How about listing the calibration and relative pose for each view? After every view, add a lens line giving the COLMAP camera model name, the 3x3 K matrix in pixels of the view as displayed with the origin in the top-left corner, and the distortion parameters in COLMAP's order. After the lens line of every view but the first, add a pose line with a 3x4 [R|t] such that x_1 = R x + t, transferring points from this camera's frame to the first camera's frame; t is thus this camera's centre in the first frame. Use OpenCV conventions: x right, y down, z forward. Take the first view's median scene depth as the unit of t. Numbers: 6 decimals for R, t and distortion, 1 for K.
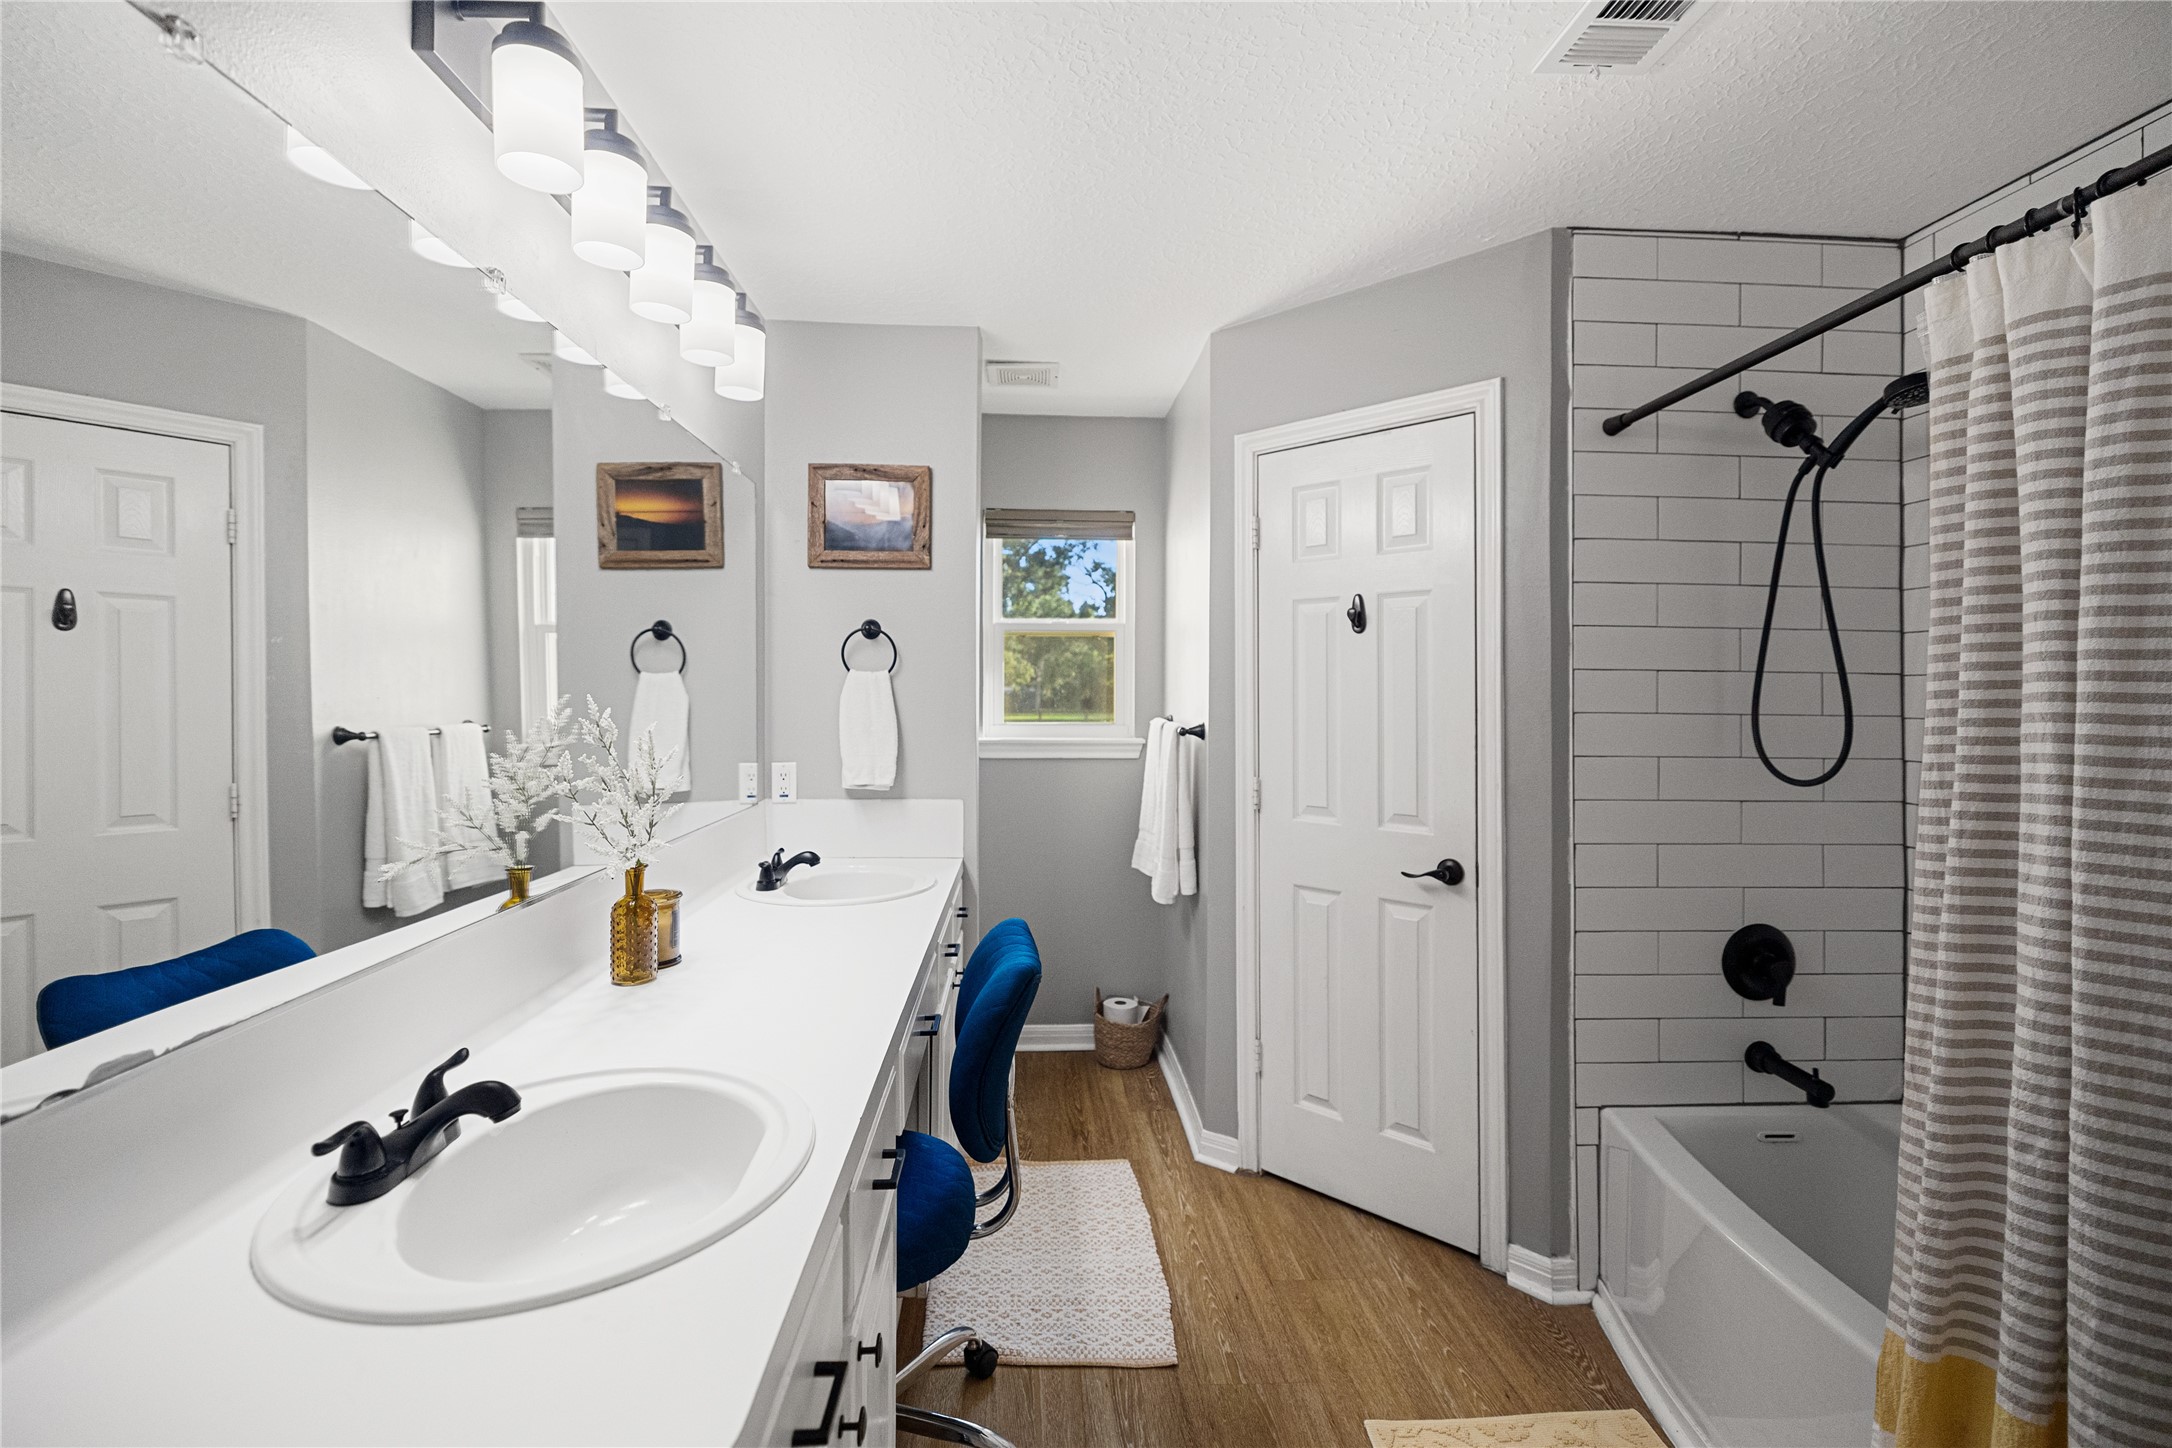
lens RADIAL K [[926.0, 0, 1086.8], [0, 926.0, 699.5], [0, 0, 1]] dist [0.000523, 0.000197]
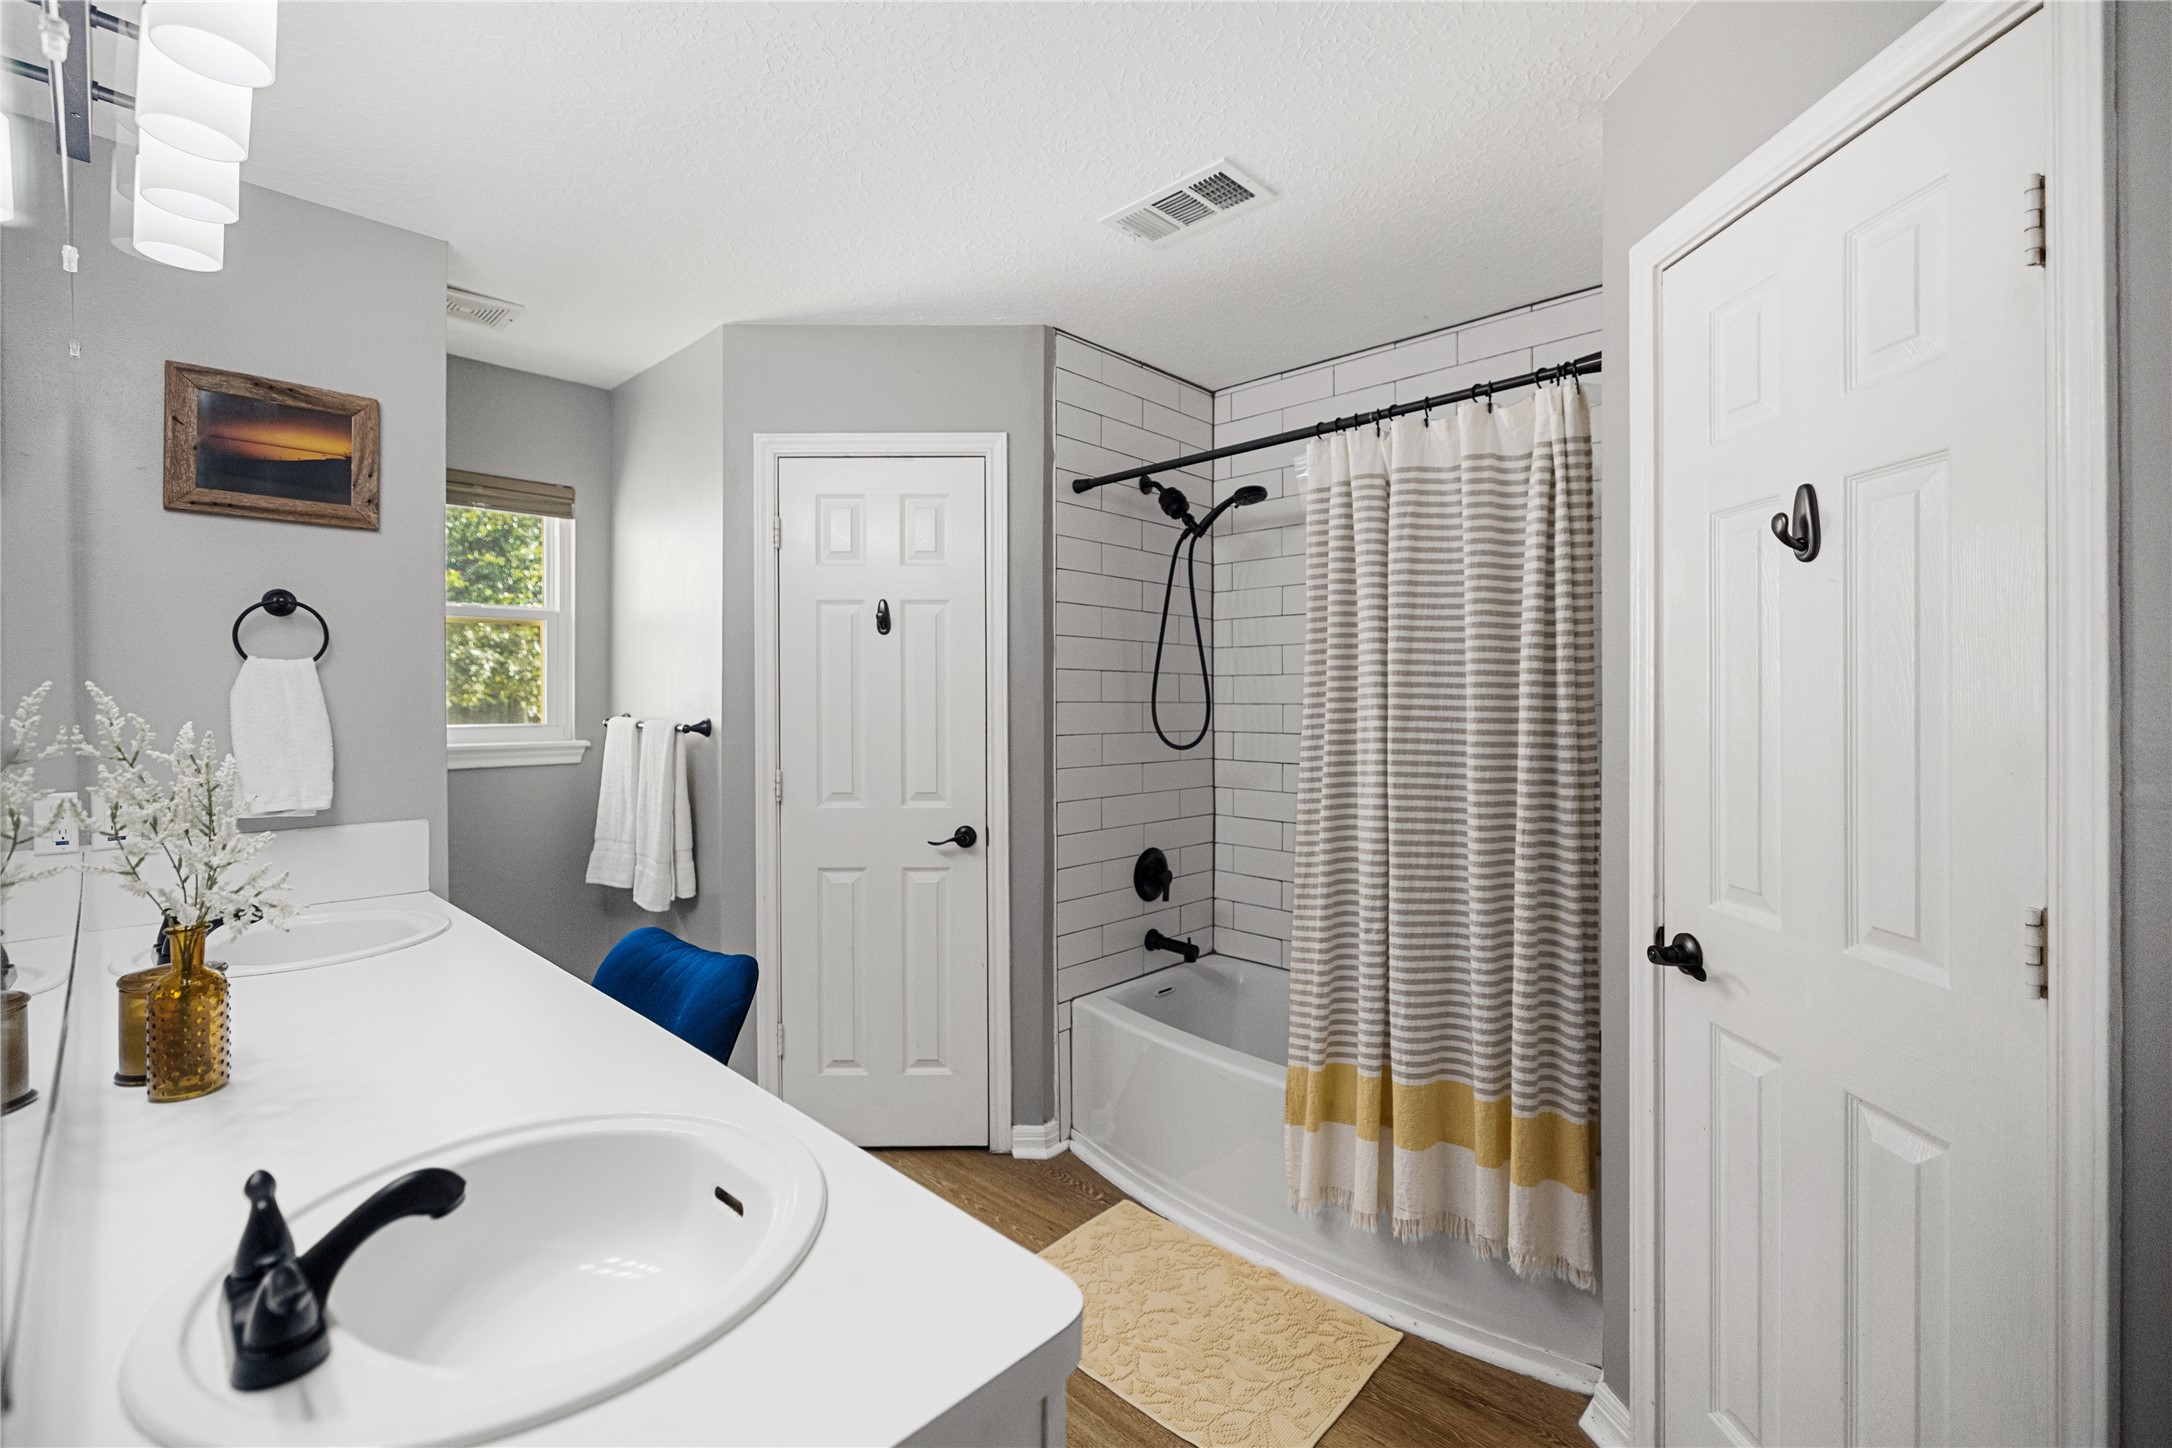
lens RADIAL K [[924.0, 0, 1068.6], [0, 924.0, 711.5], [0, 0, 1]] dist [0.000003, -0.000039]
pose [[0.738776, -0.016880, 0.673739, -0.332759], [0.010181, 0.999852, 0.013887, 0.009652], [-0.673874, -0.003399, 0.738839, 0.027717]]
